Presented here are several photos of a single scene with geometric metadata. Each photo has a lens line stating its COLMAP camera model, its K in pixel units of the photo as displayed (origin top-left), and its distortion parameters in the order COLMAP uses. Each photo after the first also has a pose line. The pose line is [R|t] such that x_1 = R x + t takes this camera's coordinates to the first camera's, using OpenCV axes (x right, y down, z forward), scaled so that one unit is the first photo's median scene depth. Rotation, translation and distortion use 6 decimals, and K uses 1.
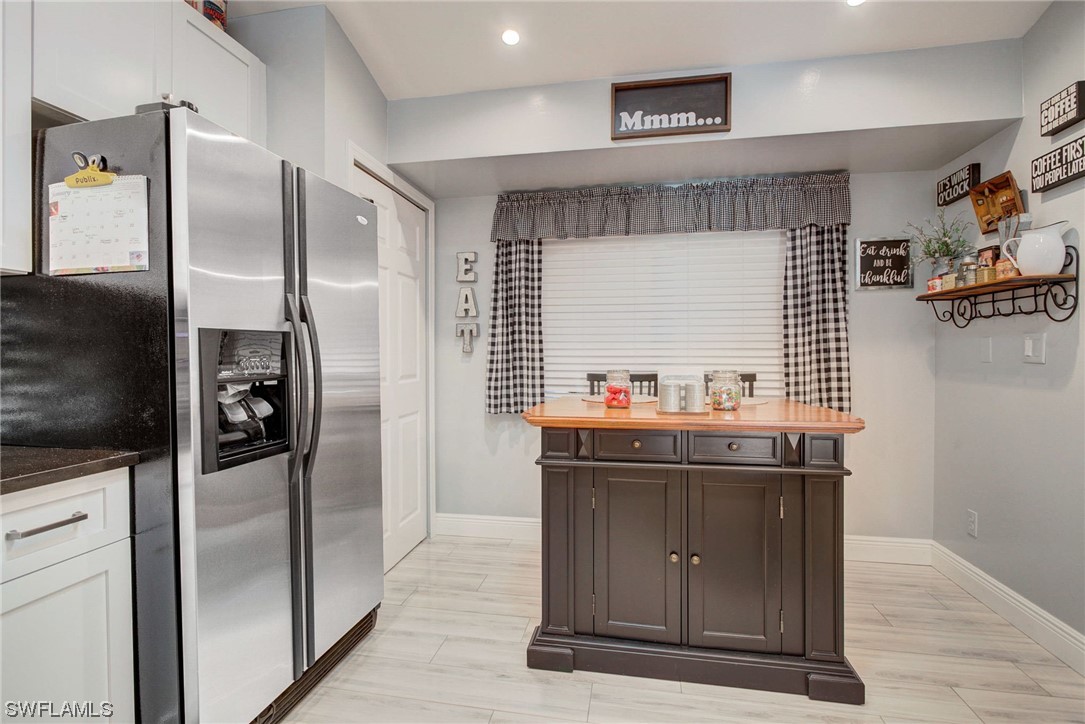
lens RADIAL K [[528.3, 0, 547.9], [0, 528.3, 357.4], [0, 0, 1]] dist [-0.009141, 0.001998]
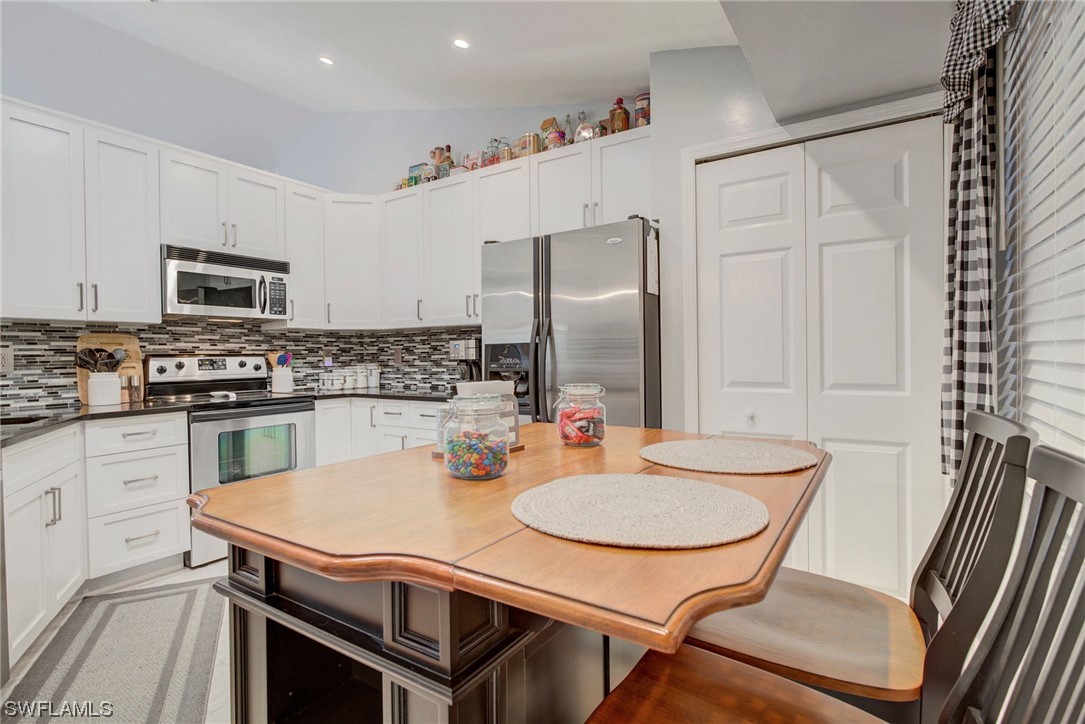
lens RADIAL K [[528.3, 0, 534.6], [0, 528.3, 358.0], [0, 0, 1]] dist [-0.009141, 0.001998]
pose [[-0.406039, 0.013062, -0.913762, 0.819904], [0.004146, 0.999914, 0.012452, -0.016945], [0.913846, 0.001268, -0.406058, 1.361360]]
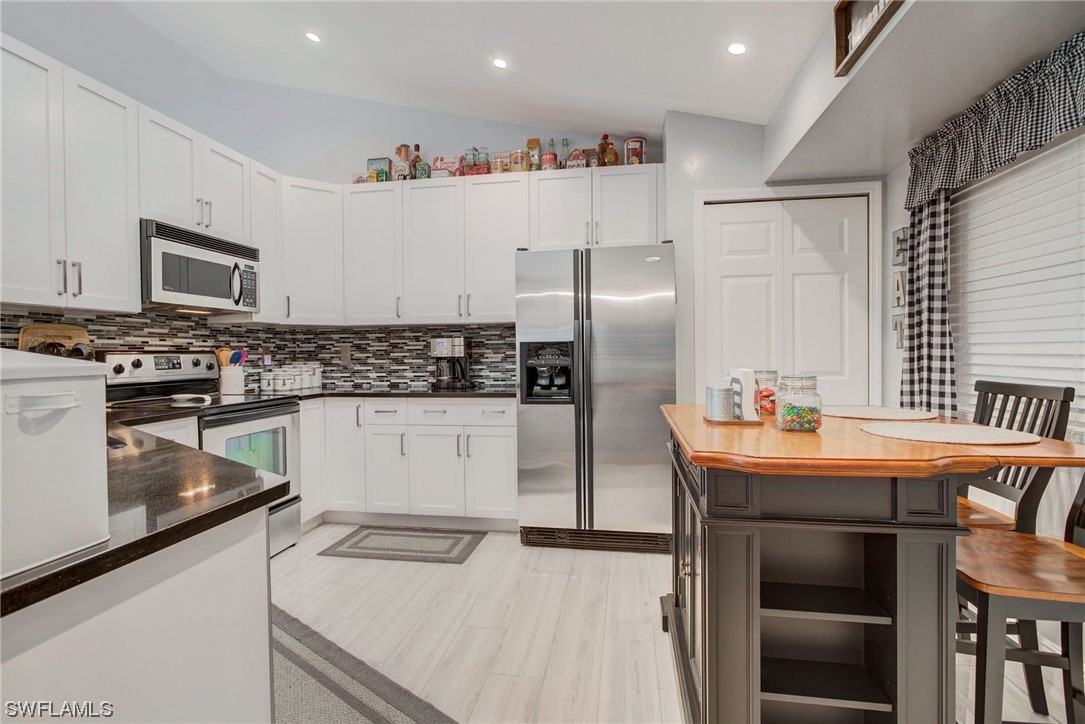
lens RADIAL K [[528.3, 0, 535.6], [0, 528.3, 356.7], [0, 0, 1]] dist [-0.009141, 0.001998]
pose [[-0.003078, 0.010608, -0.999939, 1.135871], [0.001110, 0.999943, 0.010604, -0.010286], [0.999995, -0.001078, -0.003090, 0.707025]]
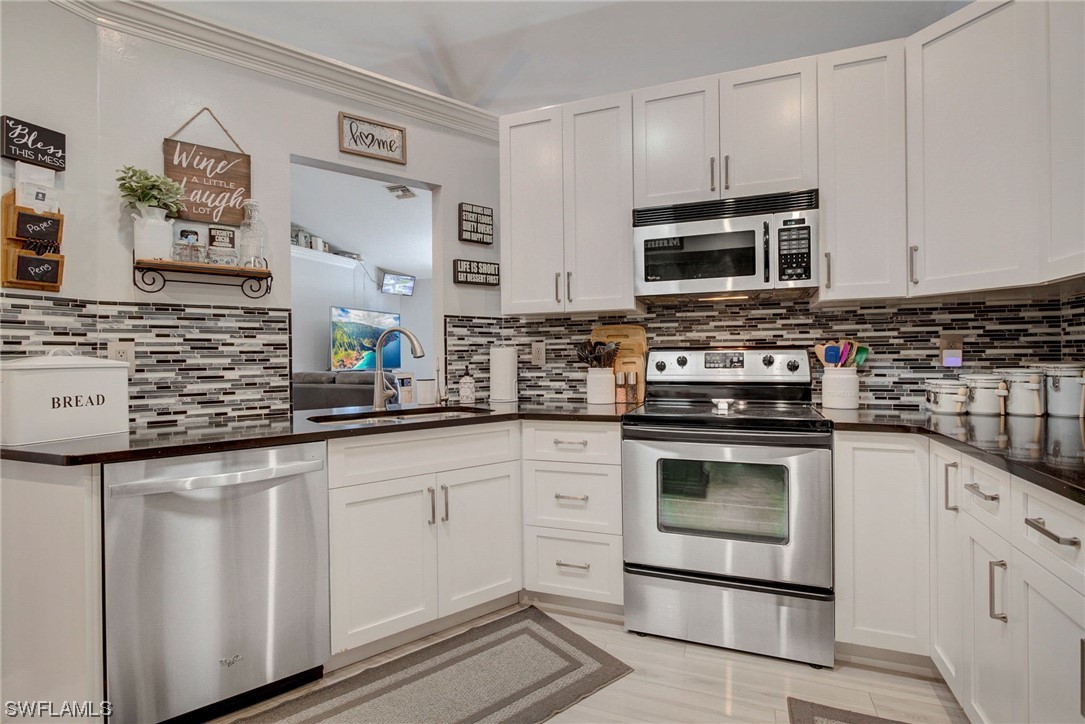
lens RADIAL K [[528.3, 0, 533.2], [0, 528.3, 357.1], [0, 0, 1]] dist [-0.009141, 0.001998]
pose [[-0.976754, 0.013158, 0.213958, -0.173783], [0.016124, 0.999797, 0.012123, -0.009460], [-0.213755, 0.015291, -0.976768, 1.013407]]
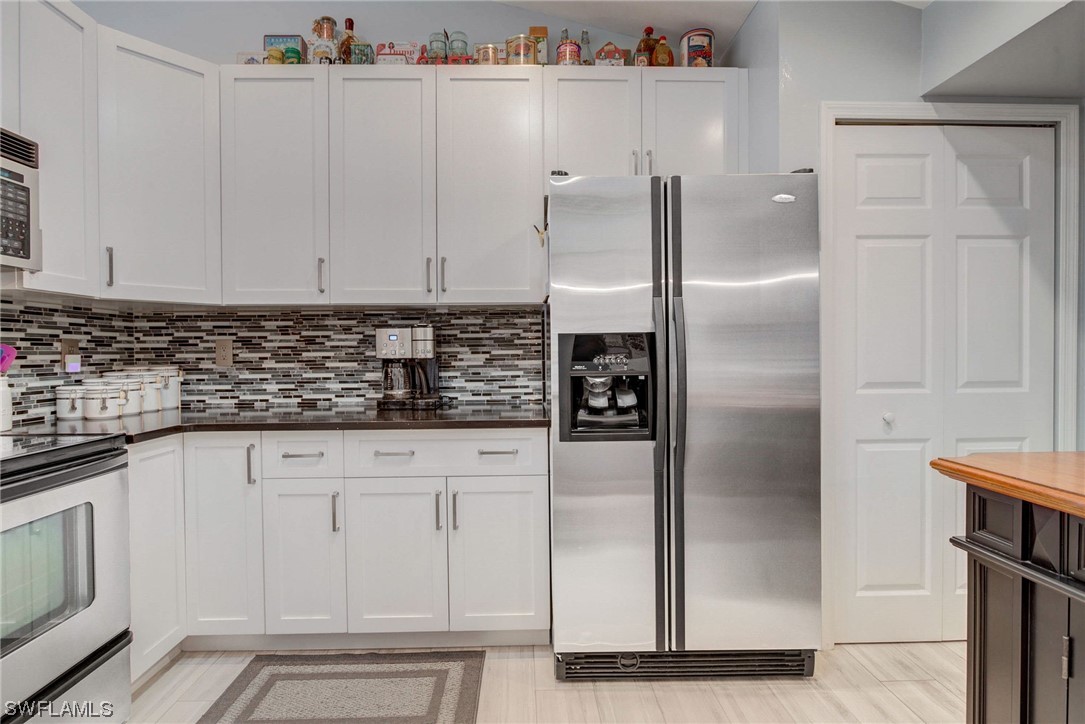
lens RADIAL K [[528.3, 0, 535.1], [0, 528.3, 357.8], [0, 0, 1]] dist [-0.009141, 0.001998]
pose [[0.190667, 0.013568, -0.981561, 0.444240], [-0.002531, 0.999908, 0.013330, -0.007848], [0.981652, -0.000058, 0.190684, 0.444751]]
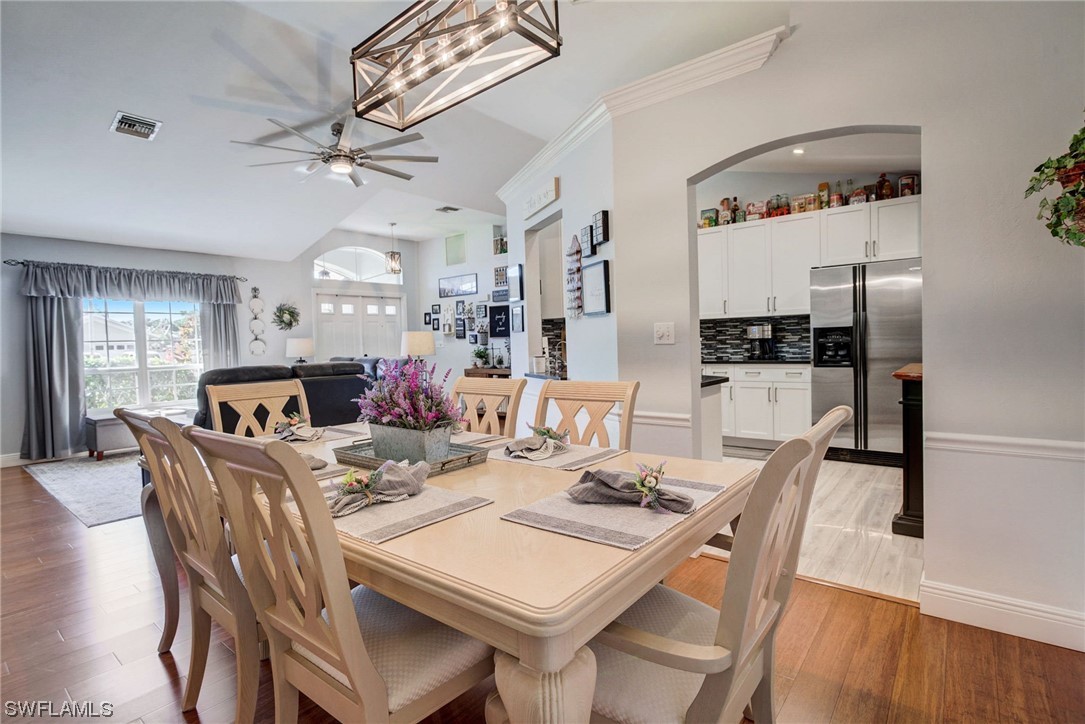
lens RADIAL K [[528.3, 0, 531.4], [0, 528.3, 355.4], [0, 0, 1]] dist [-0.009141, 0.001998]
pose [[-0.500365, 0.037026, -0.865023, 2.344243], [0.019698, 0.999313, 0.031380, -0.011978], [0.865591, -0.001338, -0.500750, 0.748499]]
